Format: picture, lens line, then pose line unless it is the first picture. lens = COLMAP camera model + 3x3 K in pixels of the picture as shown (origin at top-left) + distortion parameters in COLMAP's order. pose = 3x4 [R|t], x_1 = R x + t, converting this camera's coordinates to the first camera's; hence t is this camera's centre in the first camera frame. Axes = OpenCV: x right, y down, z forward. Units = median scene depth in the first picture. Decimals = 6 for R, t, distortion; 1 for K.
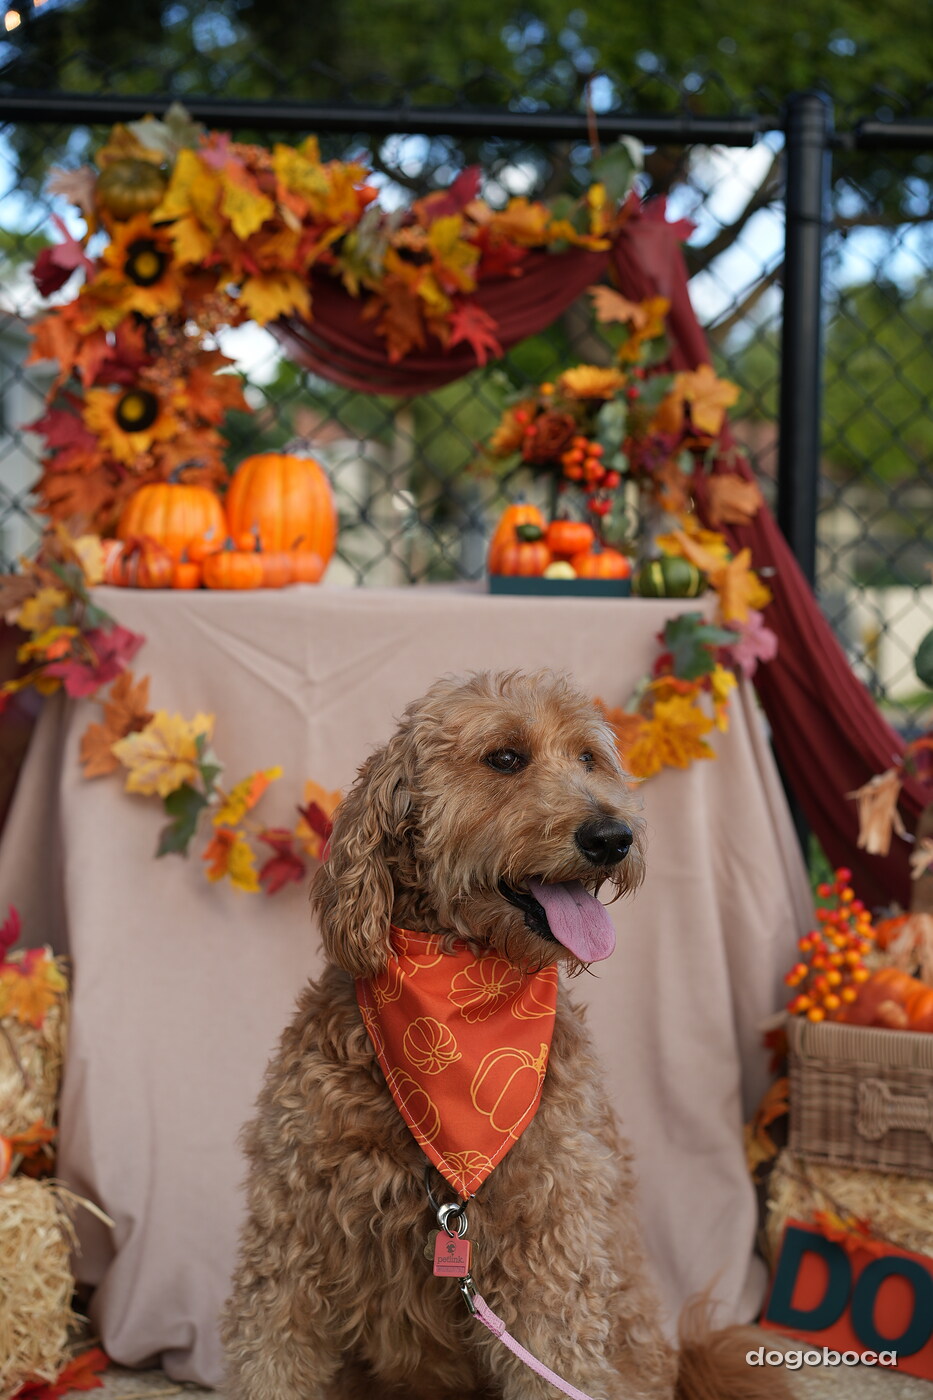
lens RADIAL K [[2248.2, 0, 464.3], [0, 2248.2, 720.3], [0, 0, 1]] dist [0.024703, 0.000000]
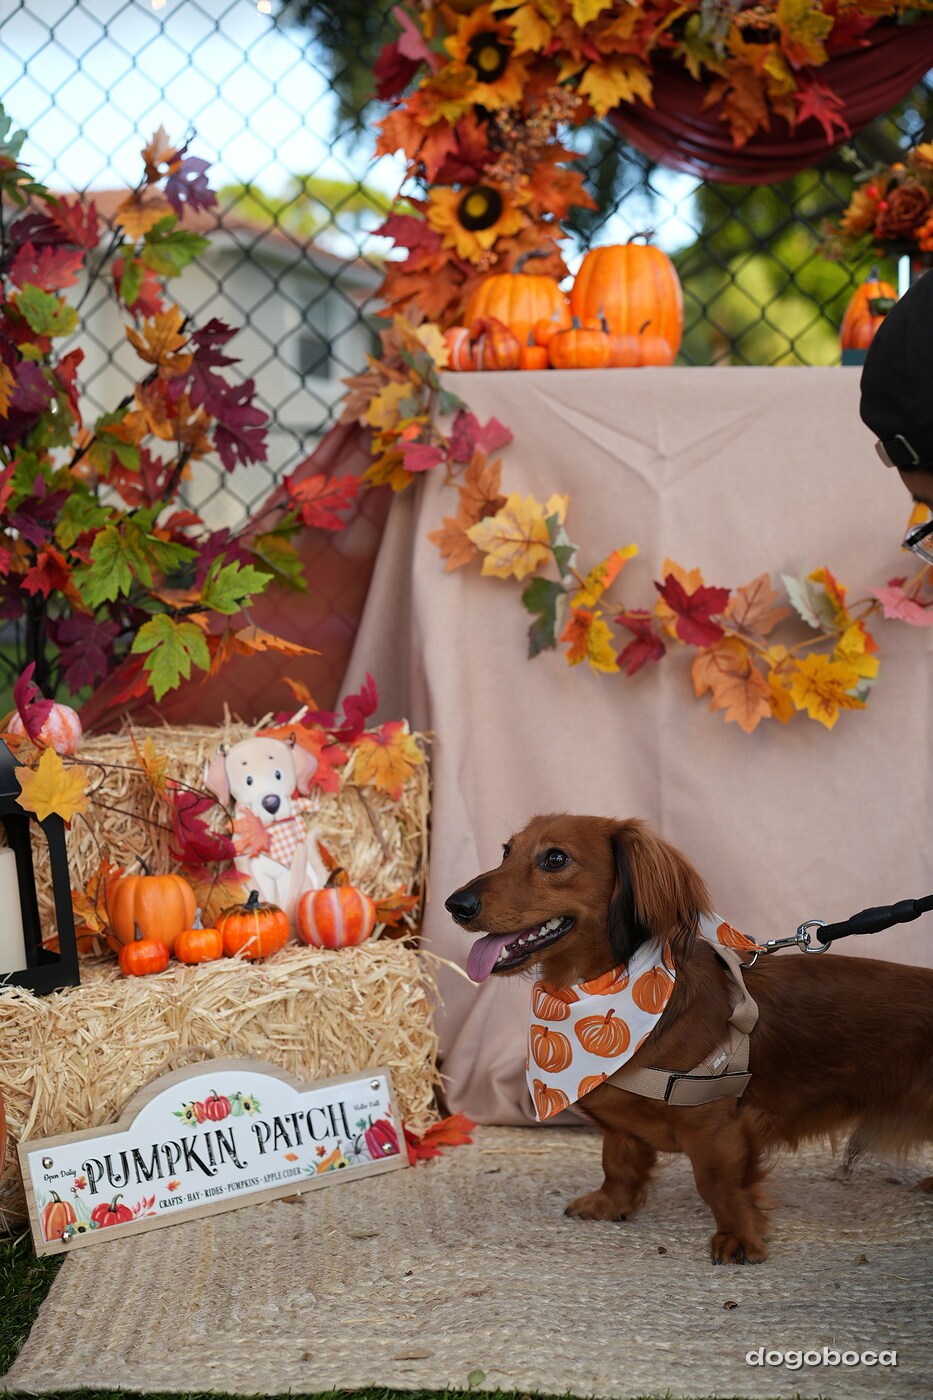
lens RADIAL K [[2248.2, 0, 491.2], [0, 2248.2, 704.4], [0, 0, 1]] dist [0.024703, 0.000000]
pose [[0.990606, -0.017883, -0.135571, -0.010626], [0.019651, 0.999738, 0.011711, 0.076968], [0.135326, -0.014265, 0.990698, 0.014367]]
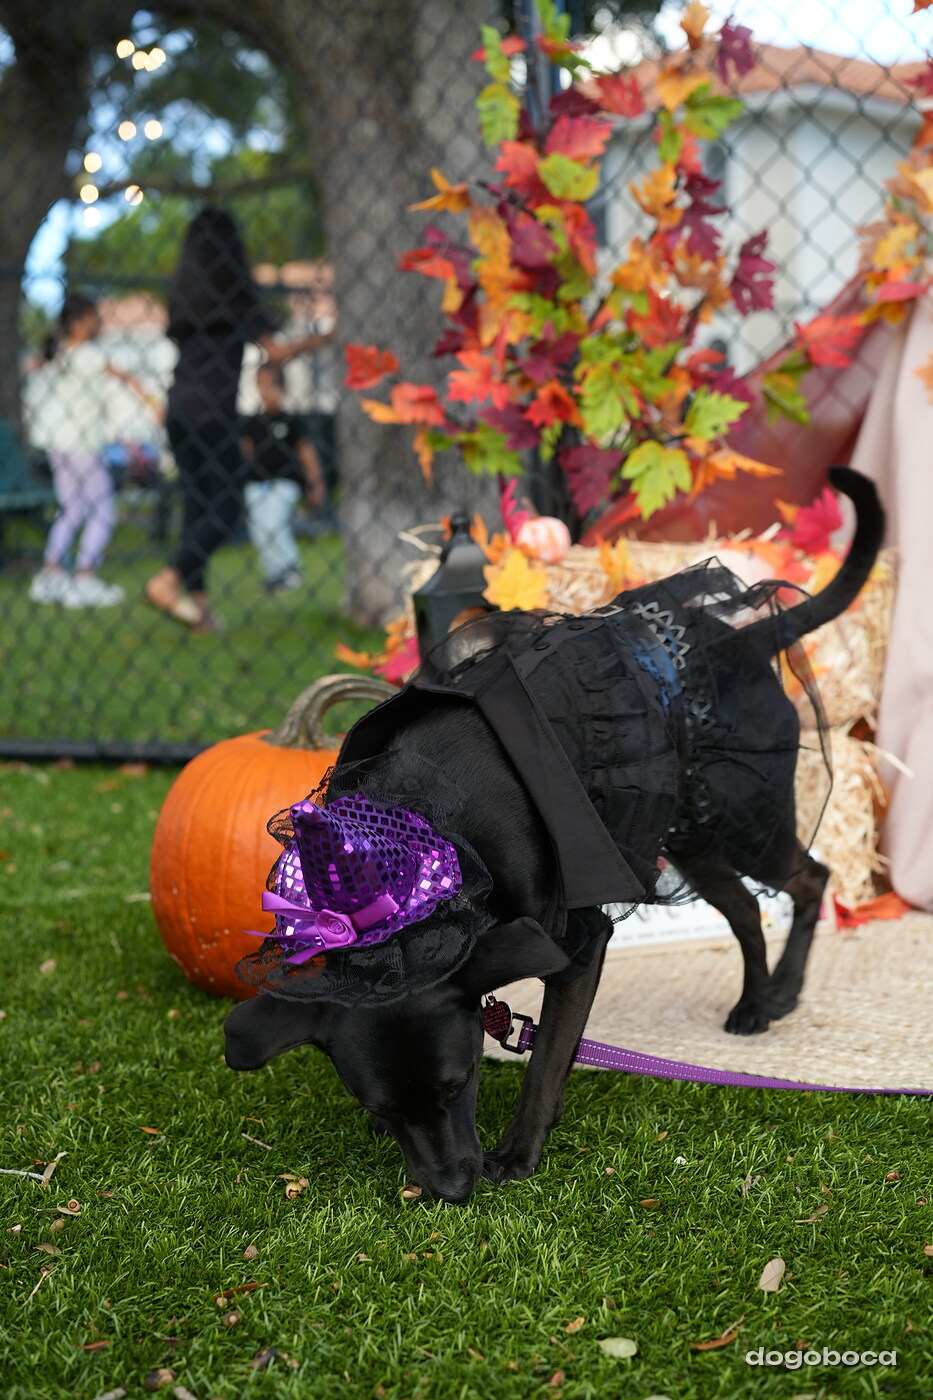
lens RADIAL K [[2248.2, 0, 459.3], [0, 2248.2, 733.5], [0, 0, 1]] dist [0.024703, 0.000000]
pose [[0.866483, 0.021163, -0.498757, 0.171441], [0.013968, 0.997682, 0.066599, 0.111618], [0.499011, -0.064674, 0.864179, -0.040315]]
